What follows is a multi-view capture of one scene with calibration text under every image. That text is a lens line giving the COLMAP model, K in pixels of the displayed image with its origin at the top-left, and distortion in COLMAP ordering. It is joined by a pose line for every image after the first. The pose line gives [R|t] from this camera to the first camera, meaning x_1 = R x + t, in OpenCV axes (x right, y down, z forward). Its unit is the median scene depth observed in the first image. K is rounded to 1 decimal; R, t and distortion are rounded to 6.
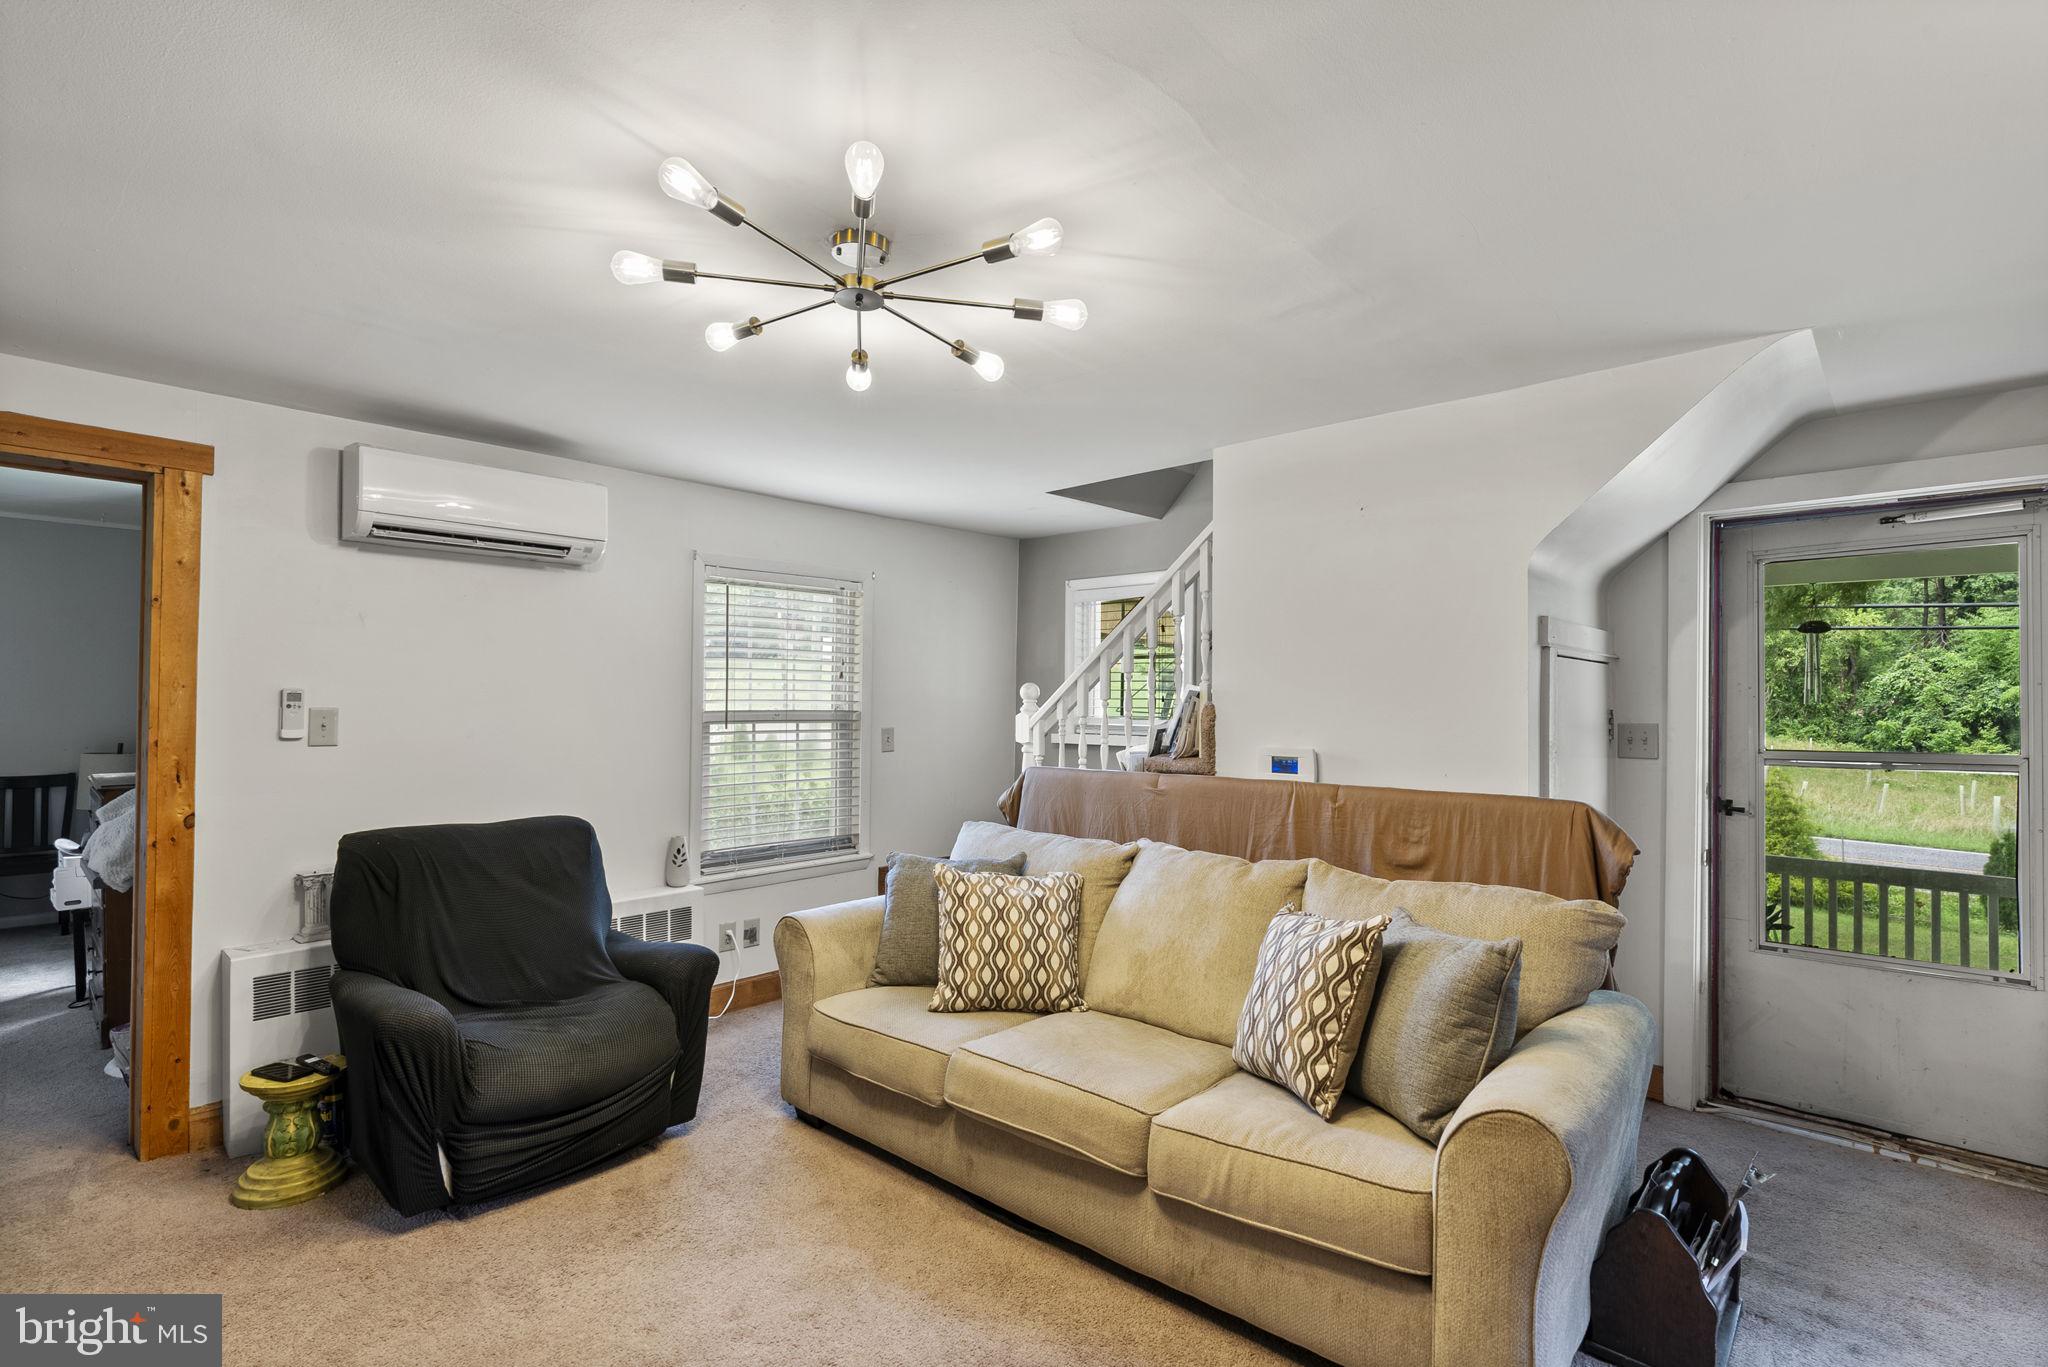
lens RADIAL K [[948.6, 0, 1025.8], [0, 948.6, 703.4], [0, 0, 1]] dist [-0.003168, -0.000126]
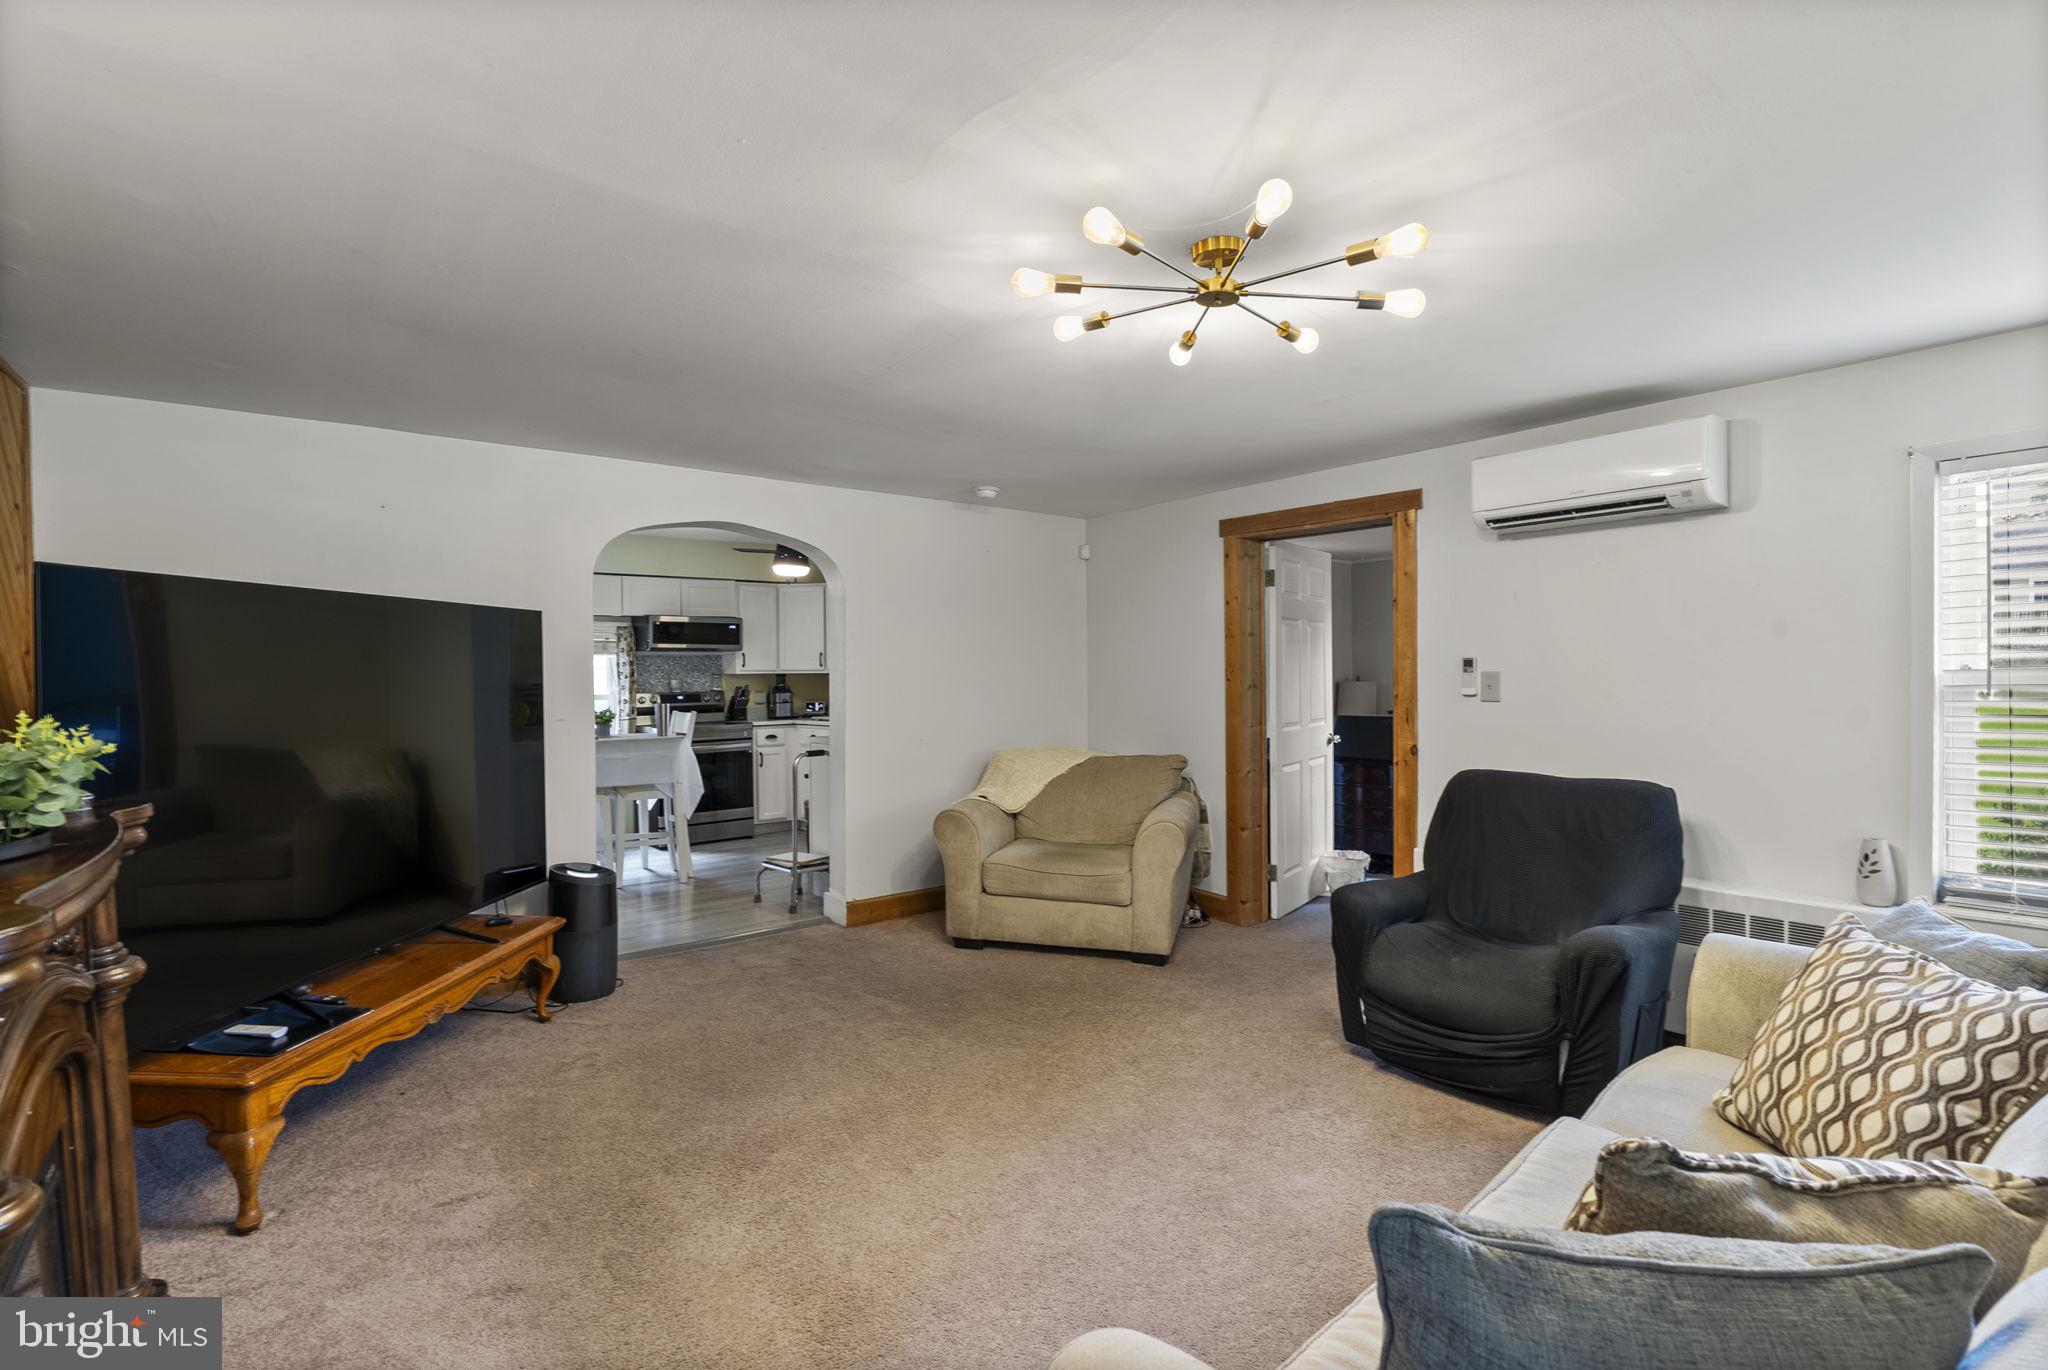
lens RADIAL K [[931.8, 0, 1016.2], [0, 931.8, 682.0], [0, 0, 1]] dist [-0.000819, 0.000373]
pose [[-0.137623, -0.001541, -0.990483, 0.603352], [0.009694, 0.999949, -0.002902, 0.017231], [0.990437, -0.010001, -0.137601, 0.577488]]
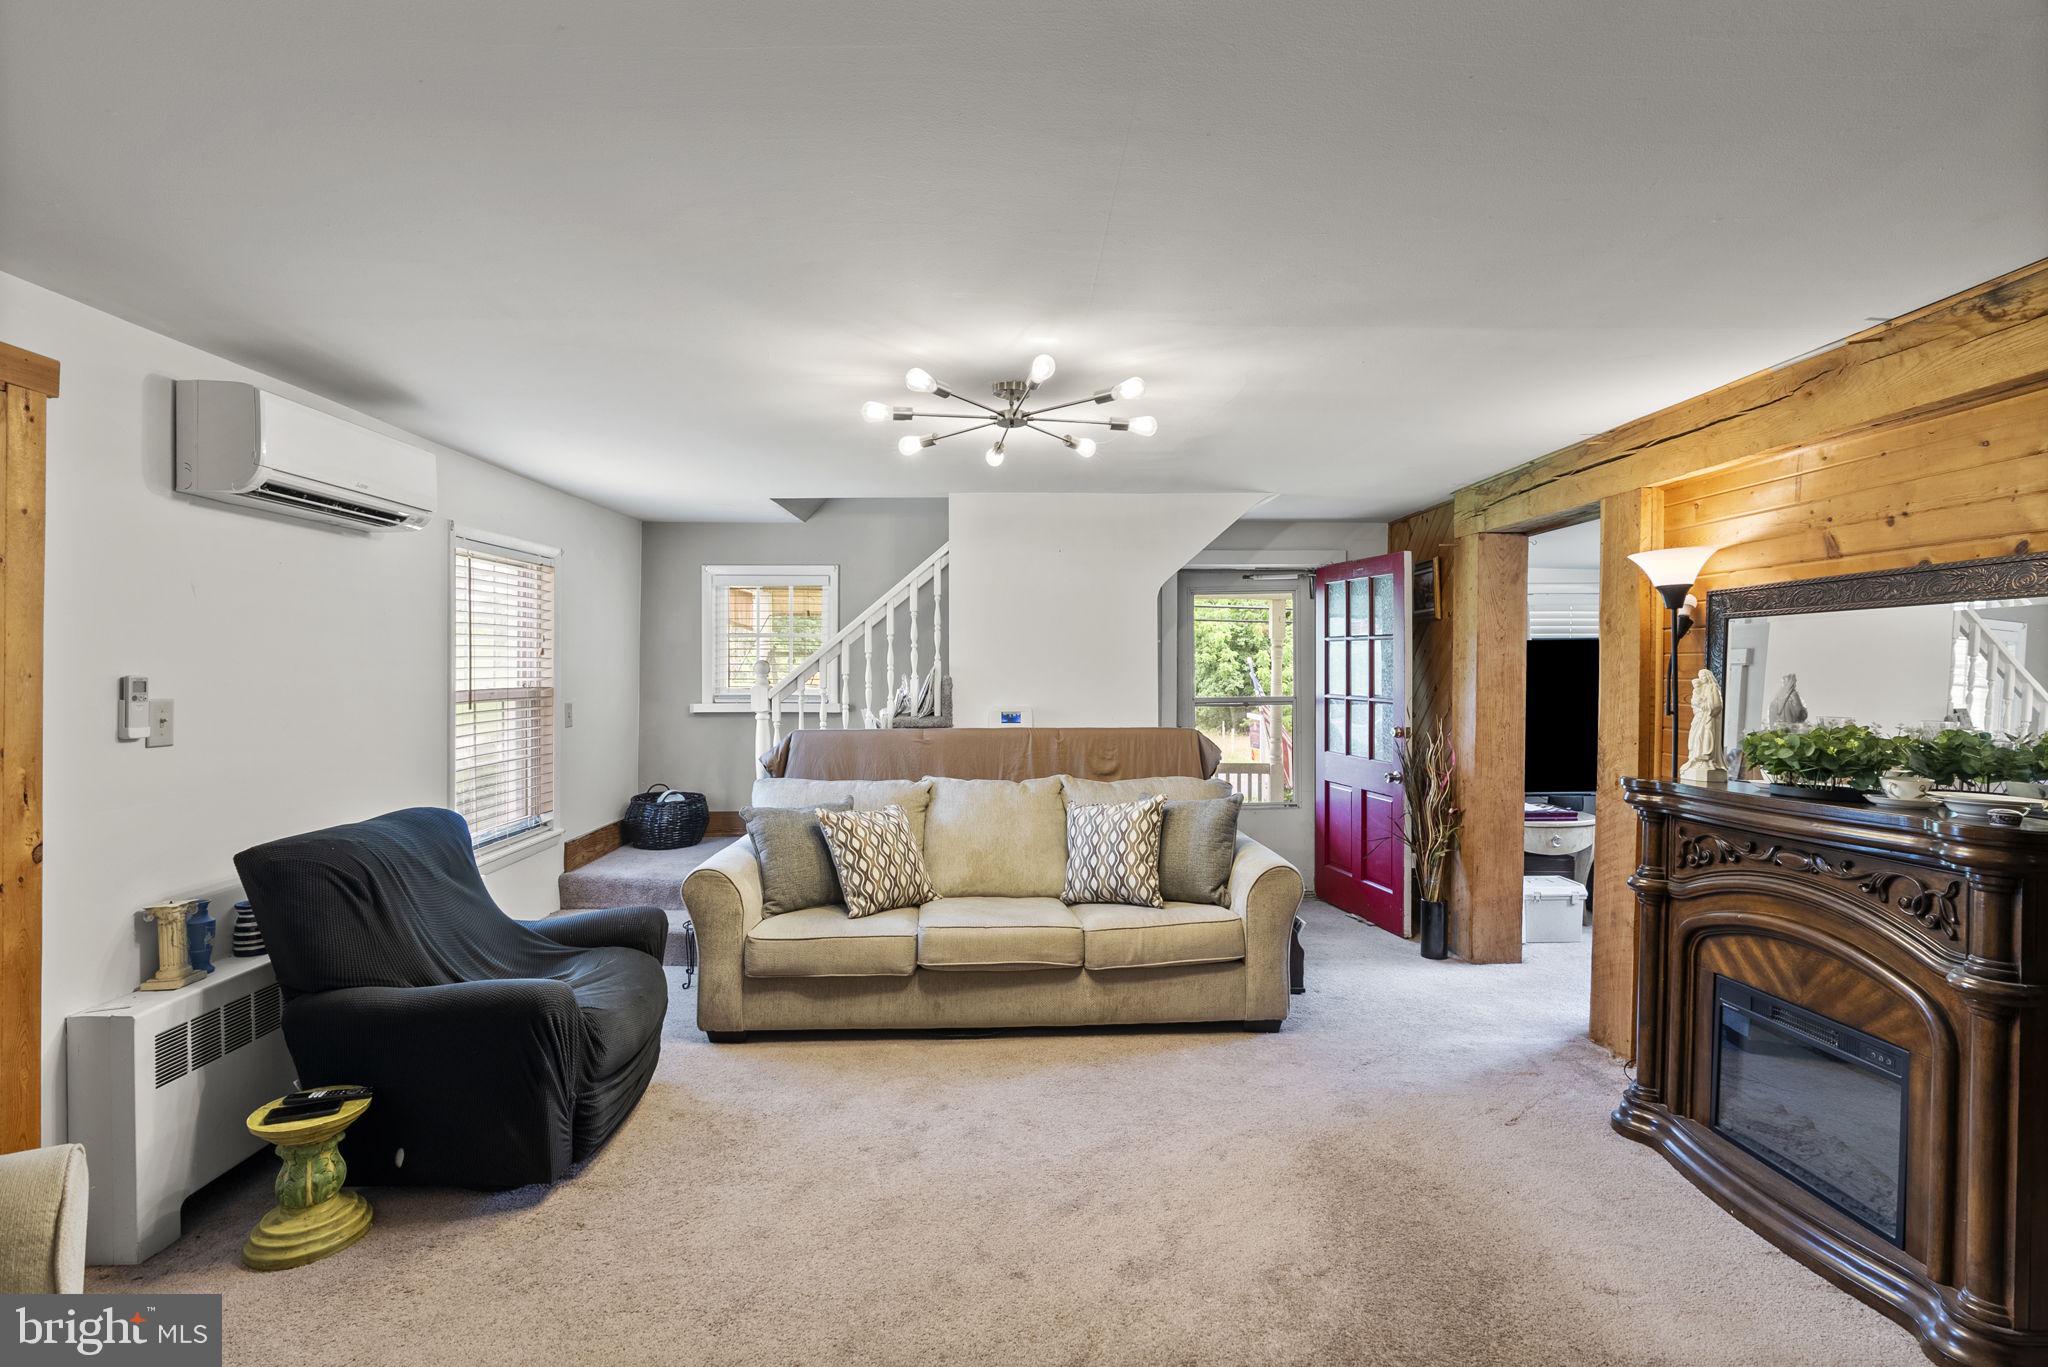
lens RADIAL K [[931.8, 0, 1016.2], [0, 931.8, 680.5], [0, 0, 1]] dist [-0.000819, 0.000373]
pose [[0.729984, -0.017880, 0.683230, -0.797507], [0.008187, 0.999815, 0.017418, -0.020408], [-0.683415, -0.007121, 0.729995, -0.079142]]
